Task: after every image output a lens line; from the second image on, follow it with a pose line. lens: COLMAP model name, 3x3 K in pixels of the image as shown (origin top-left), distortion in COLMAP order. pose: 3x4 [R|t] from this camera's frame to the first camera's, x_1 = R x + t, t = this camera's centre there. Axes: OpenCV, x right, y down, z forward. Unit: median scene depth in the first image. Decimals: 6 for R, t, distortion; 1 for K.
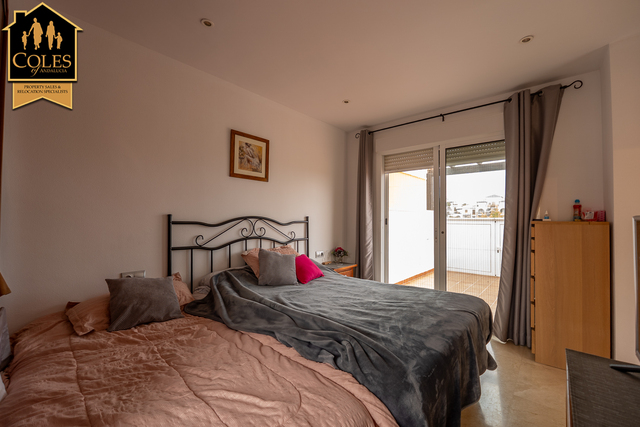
lens RADIAL K [[268.5, 0, 323.8], [0, 268.5, 215.9], [0, 0, 1]] dist [-0.001429, -0.000159]
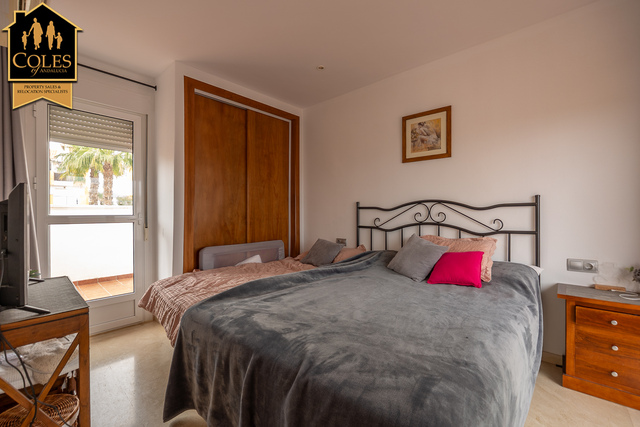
lens RADIAL K [[274.1, 0, 320.0], [0, 274.1, 213.5], [0, 0, 1]] dist [-0.001613, -0.000119]
pose [[-0.009286, 0.003320, -0.999951, 0.688997], [0.024531, 0.999694, 0.003091, 0.036472], [0.999656, -0.024501, -0.009364, 0.658181]]
